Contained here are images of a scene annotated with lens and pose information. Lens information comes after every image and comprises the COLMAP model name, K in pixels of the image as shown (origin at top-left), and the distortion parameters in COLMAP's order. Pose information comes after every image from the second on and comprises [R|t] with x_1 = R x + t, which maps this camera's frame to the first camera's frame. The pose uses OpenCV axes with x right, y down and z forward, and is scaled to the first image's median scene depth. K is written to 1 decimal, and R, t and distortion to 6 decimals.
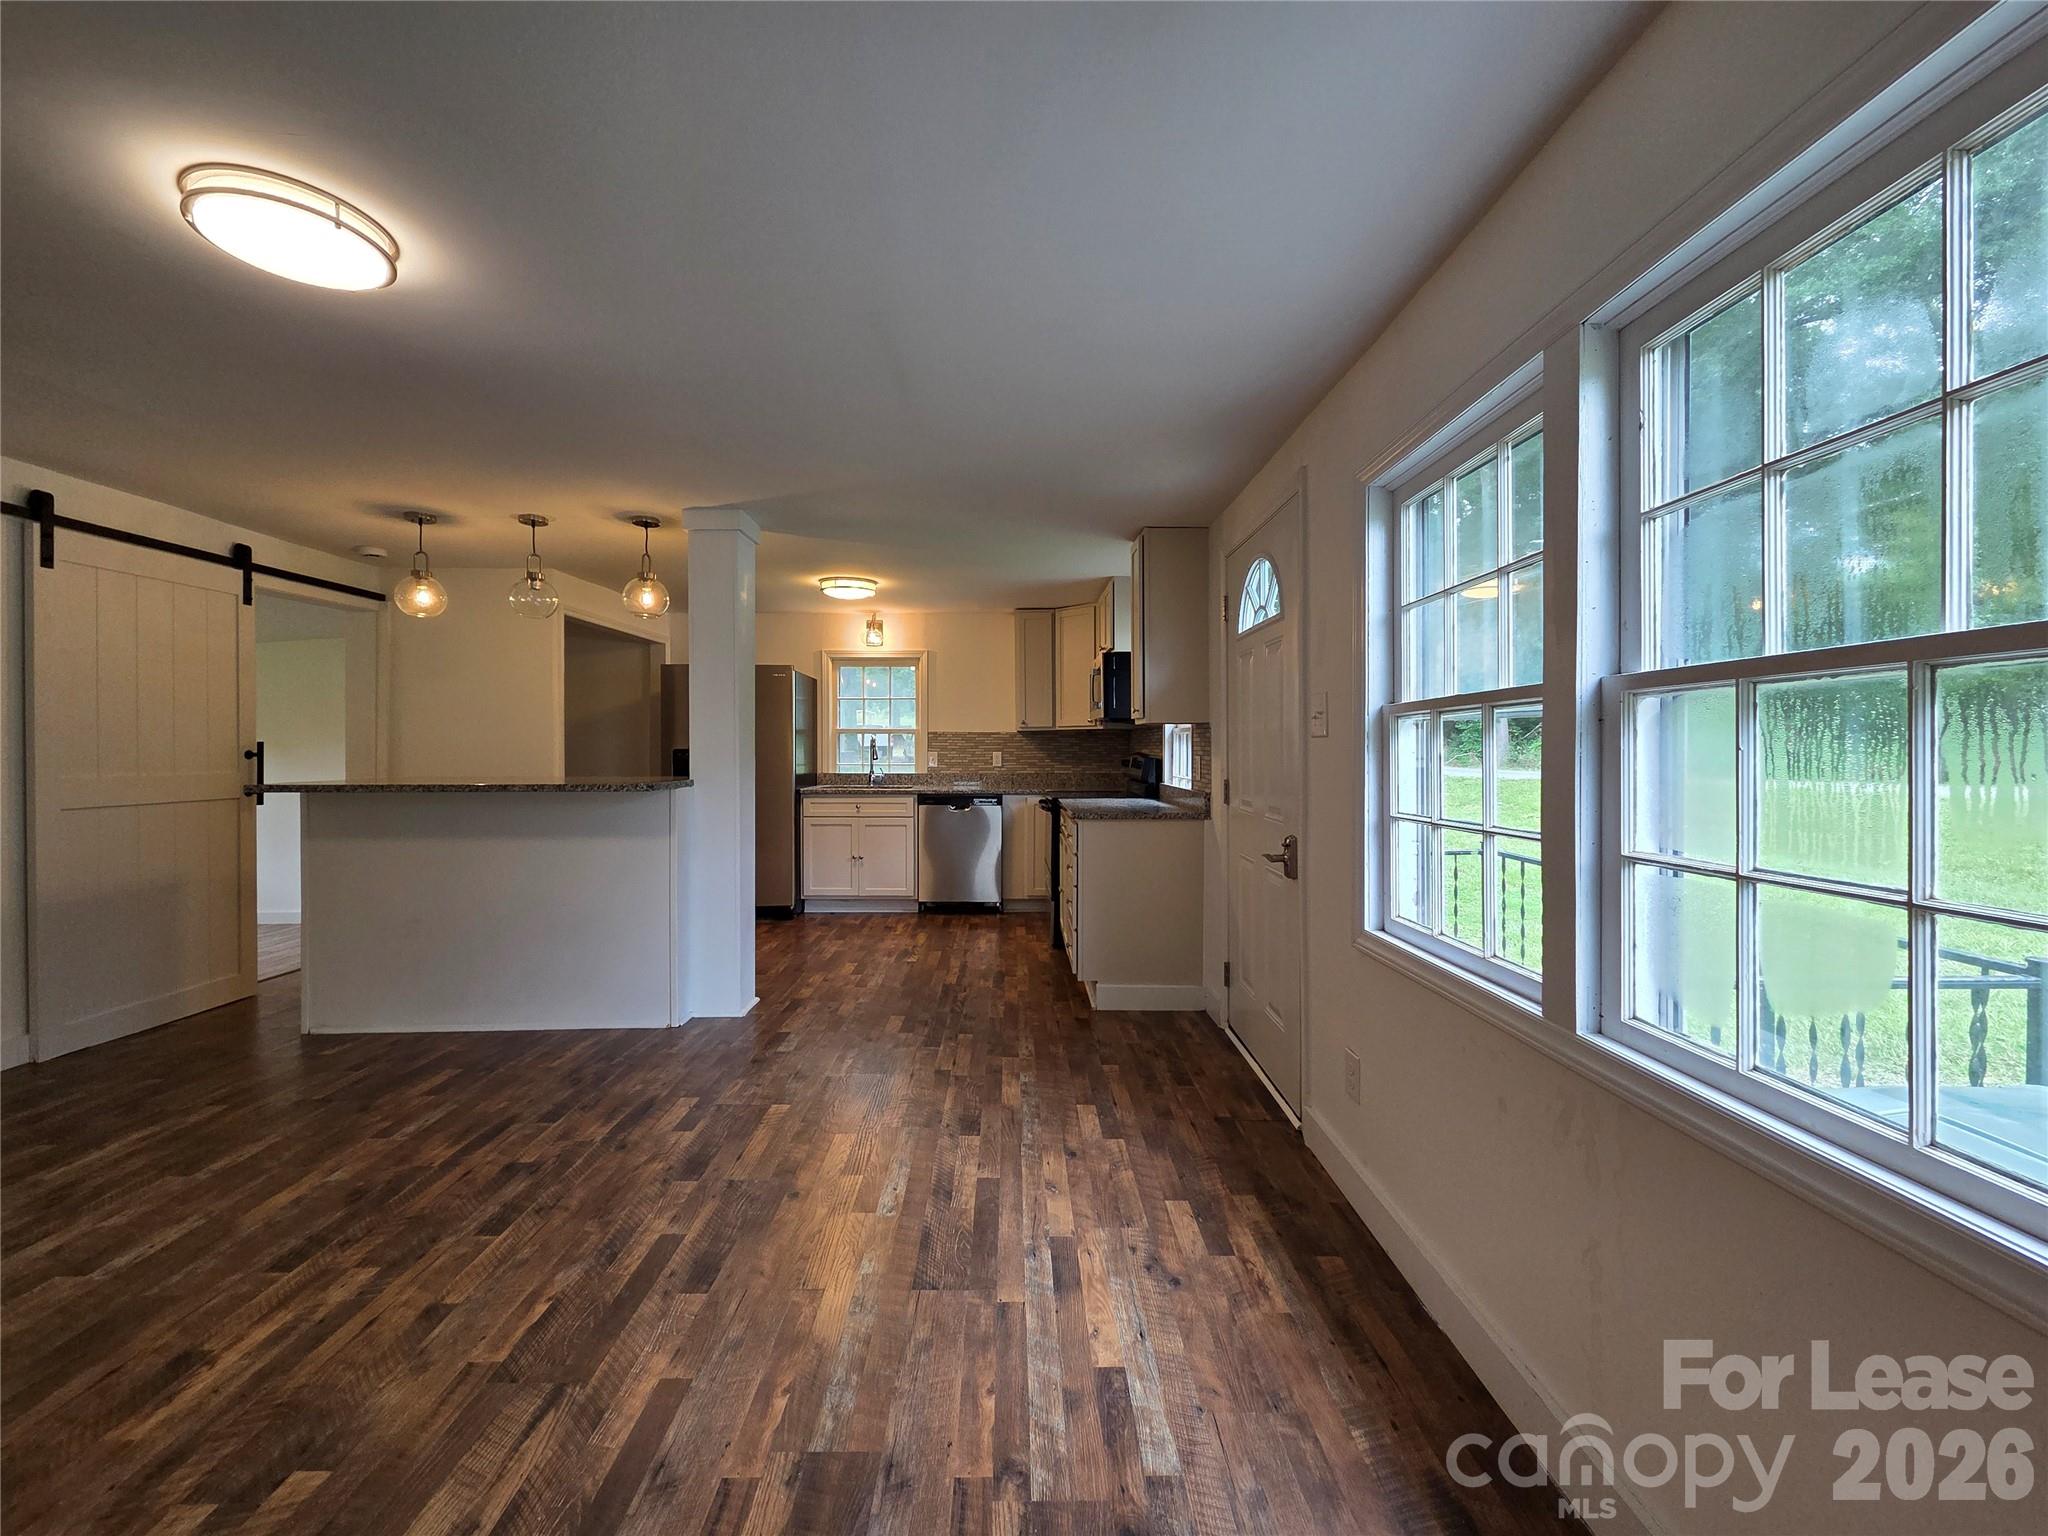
lens RADIAL K [[834.3, 0, 1031.8], [0, 834.3, 753.5], [0, 0, 1]] dist [0.007848, -0.002639]
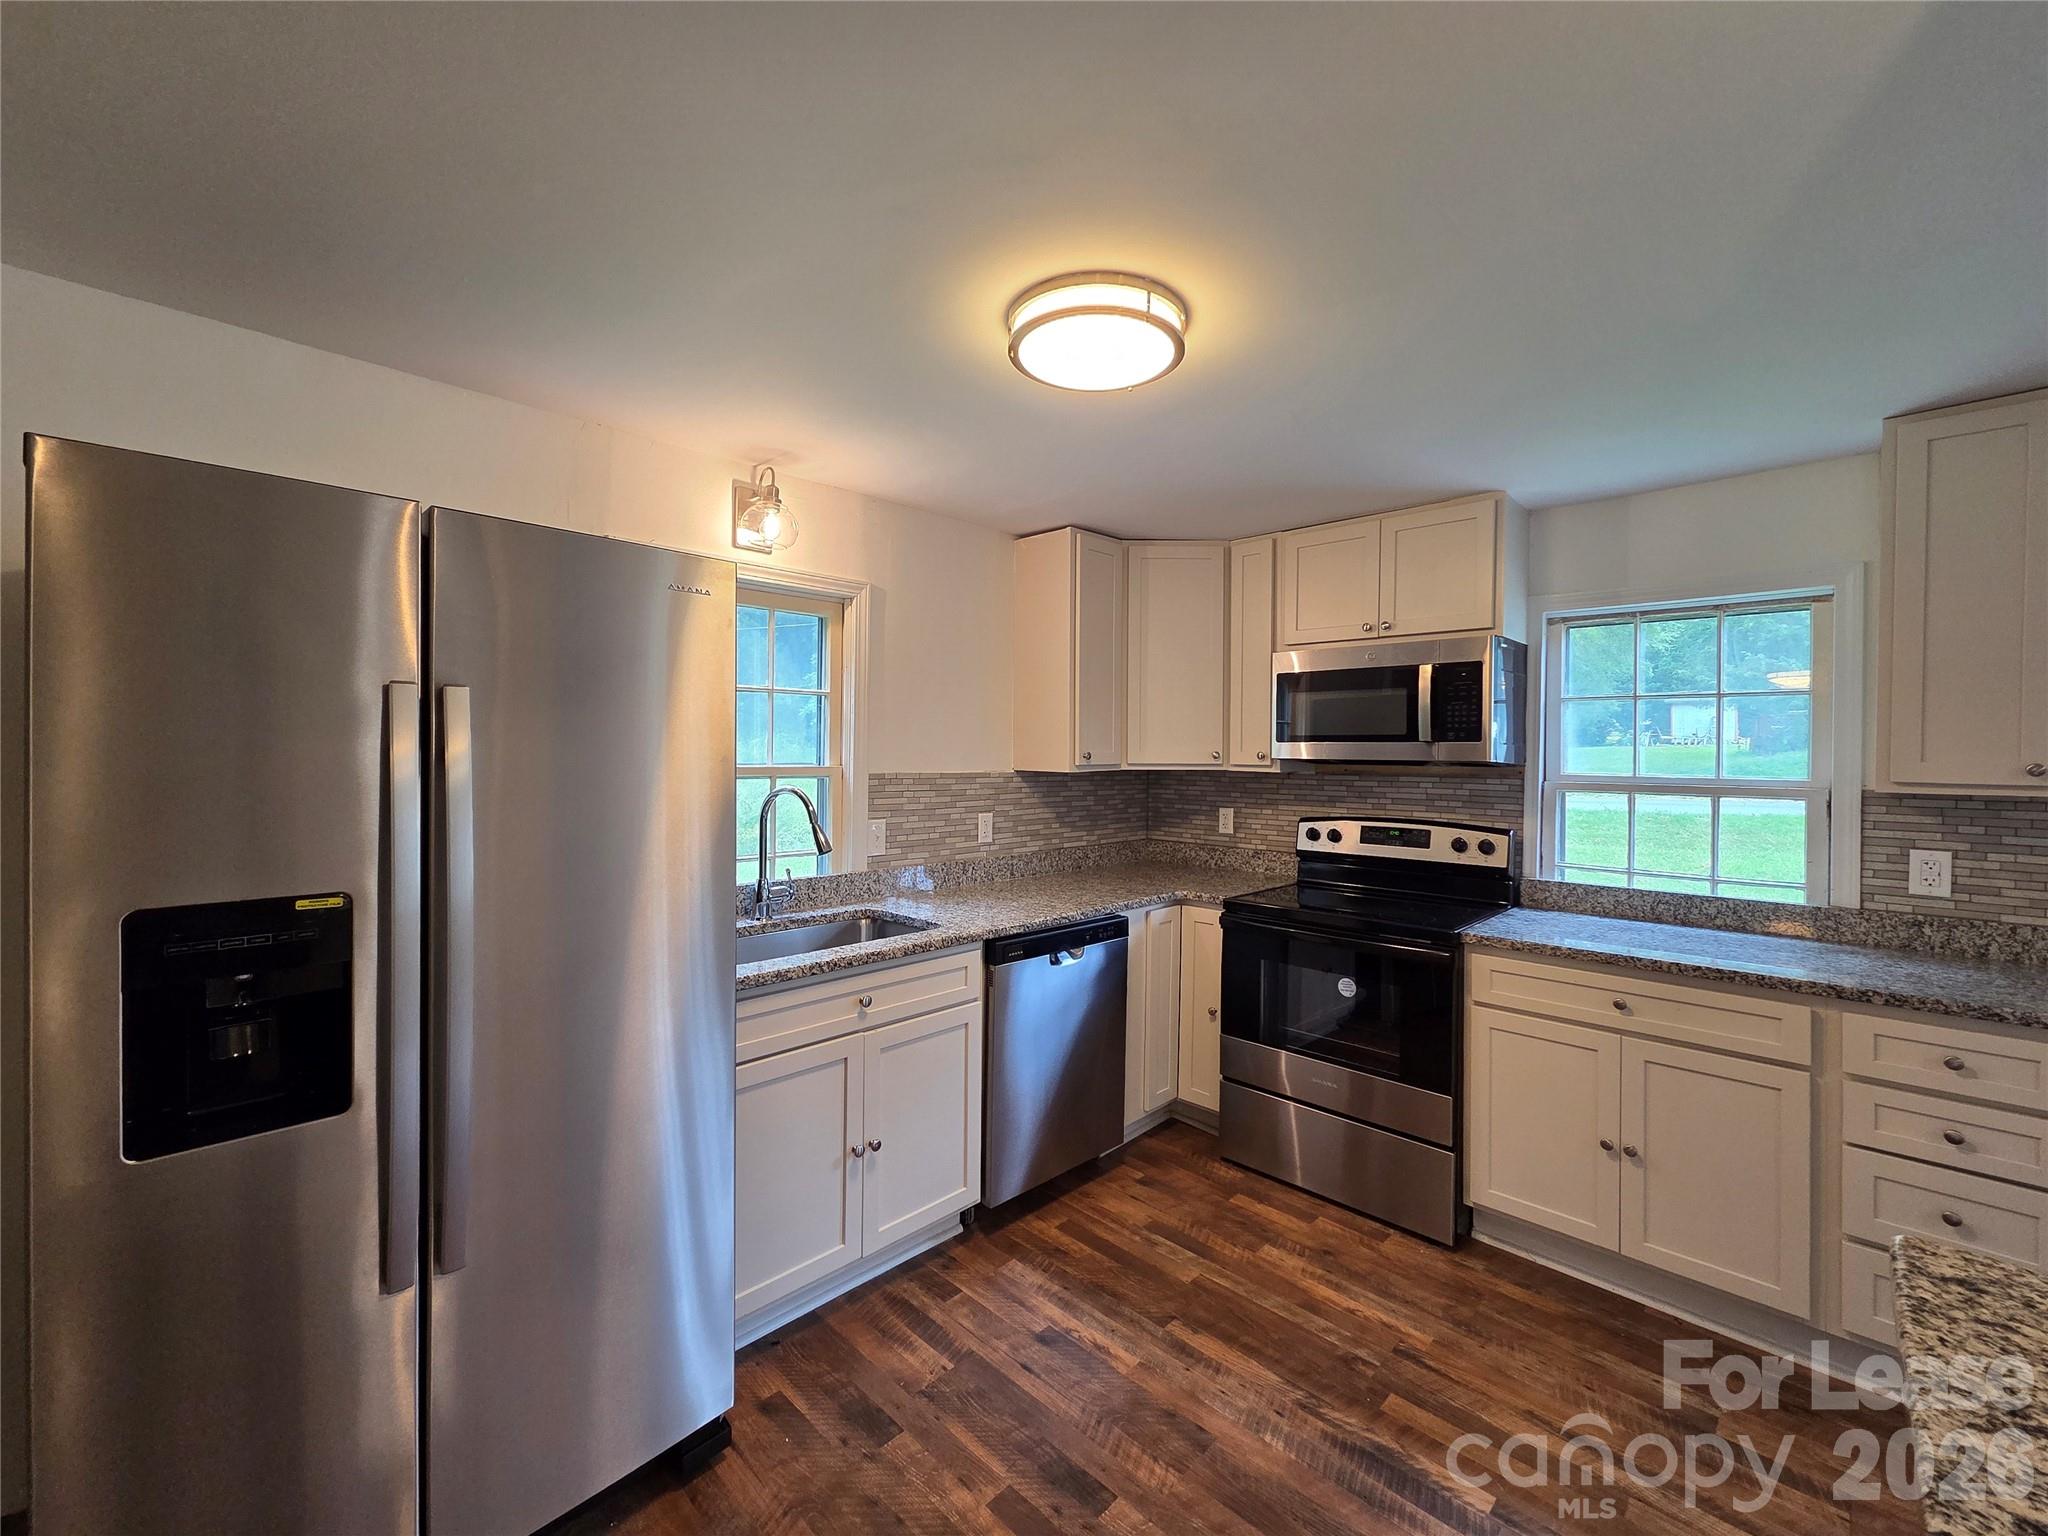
lens RADIAL K [[834.3, 0, 1034.6], [0, 834.3, 756.3], [0, 0, 1]] dist [0.007848, -0.002639]
pose [[0.713536, 0.002193, 0.700615, -1.059299], [-0.002515, 0.999997, -0.000569, -0.101709], [-0.700614, -0.001356, 0.713540, 1.847785]]
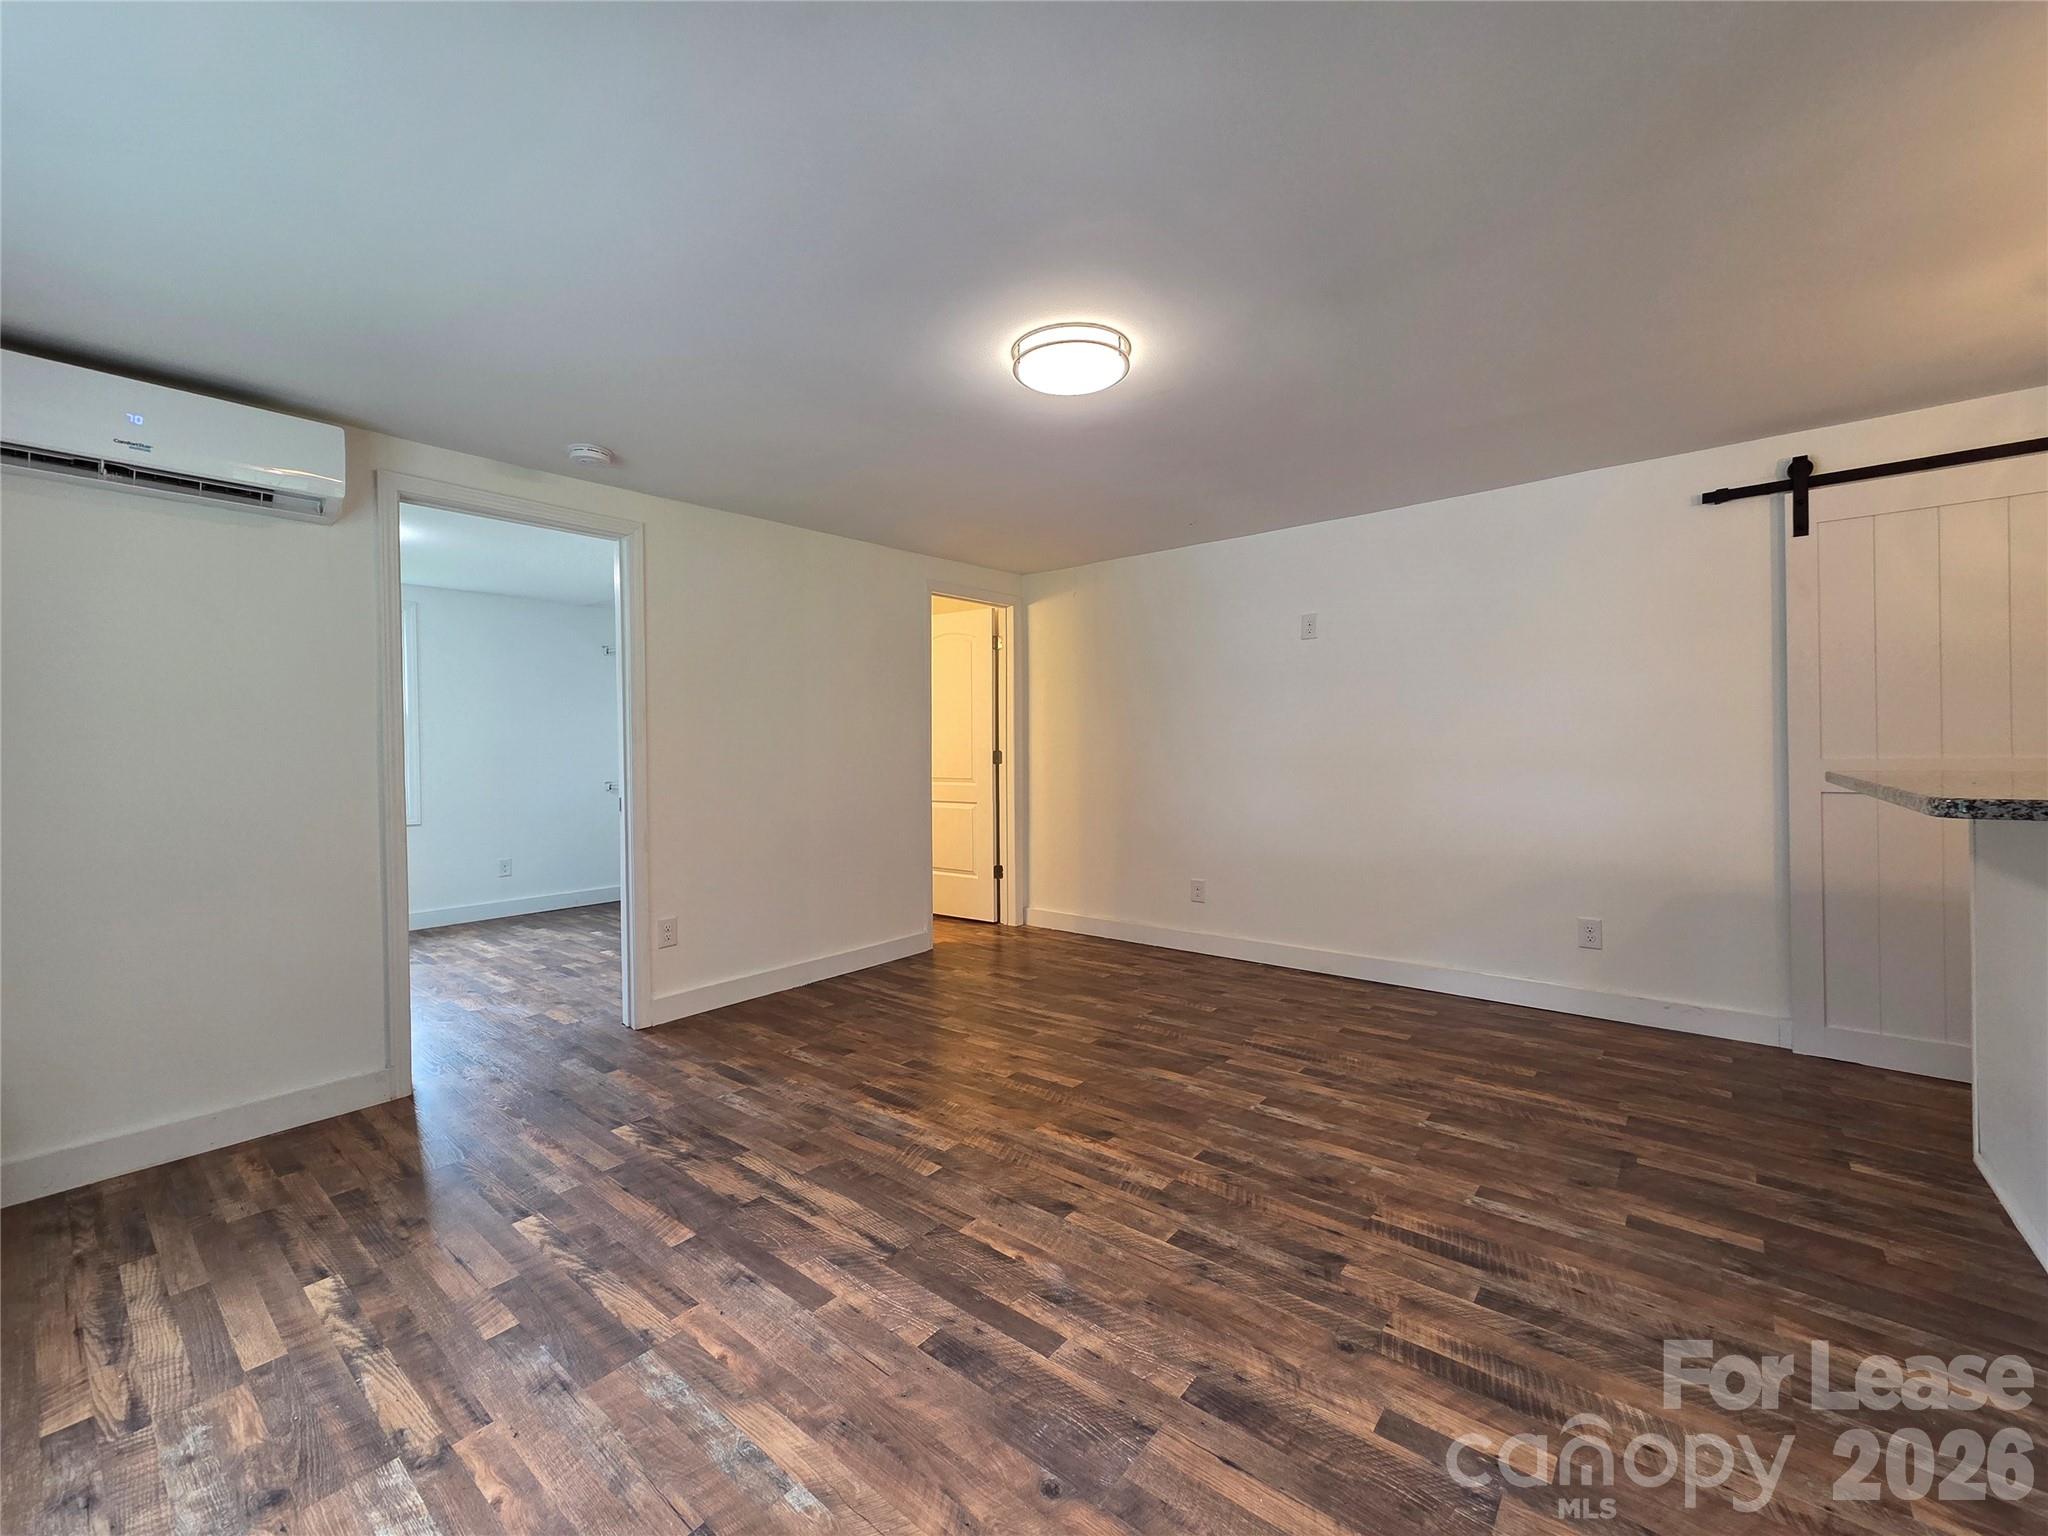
lens RADIAL K [[834.3, 0, 1036.9], [0, 834.3, 755.5], [0, 0, 1]] dist [0.007848, -0.002639]
pose [[-0.651218, 0.014503, -0.758752, 0.153986], [0.011194, 0.999892, 0.009505, 0.011163], [0.758808, -0.002303, -0.651310, 1.344590]]
